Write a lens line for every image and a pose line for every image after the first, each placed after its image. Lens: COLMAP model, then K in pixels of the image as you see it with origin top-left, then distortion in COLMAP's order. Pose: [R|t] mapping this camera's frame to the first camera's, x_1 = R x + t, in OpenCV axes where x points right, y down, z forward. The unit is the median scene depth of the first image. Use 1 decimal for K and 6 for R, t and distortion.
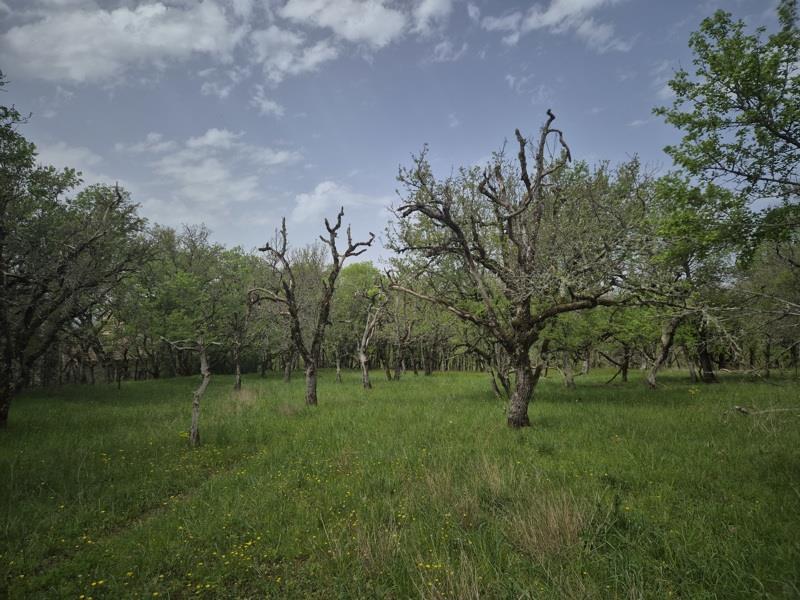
lens RADIAL K [[546.3, 0, 411.8], [0, 546.3, 300.7], [0, 0, 1]] dist [0.102213, -0.001333]
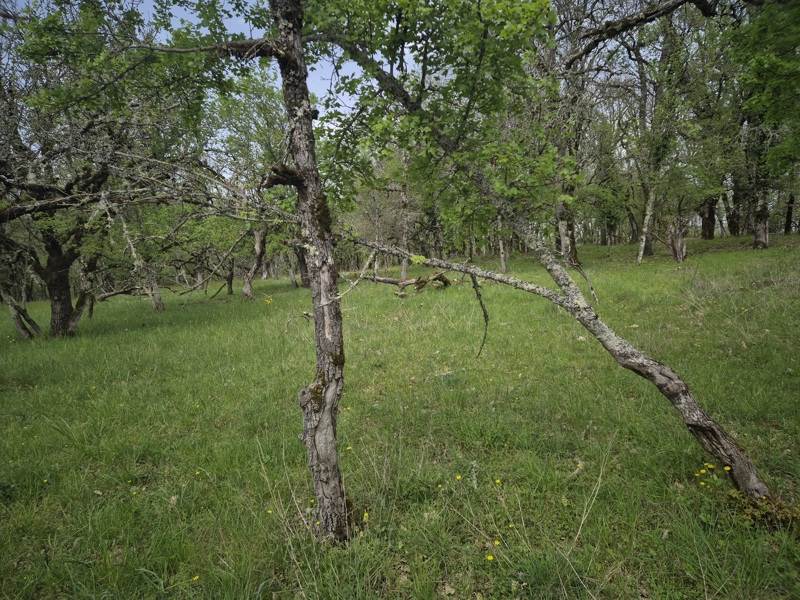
lens RADIAL K [[535.9, 0, 406.9], [0, 535.9, 296.0], [0, 0, 1]] dist [0.097704, -0.076143]
pose [[0.808100, -0.101575, 0.580221, 0.147535], [0.014139, 0.988081, 0.153284, 0.015748], [-0.588875, -0.115666, 0.799904, 0.125348]]
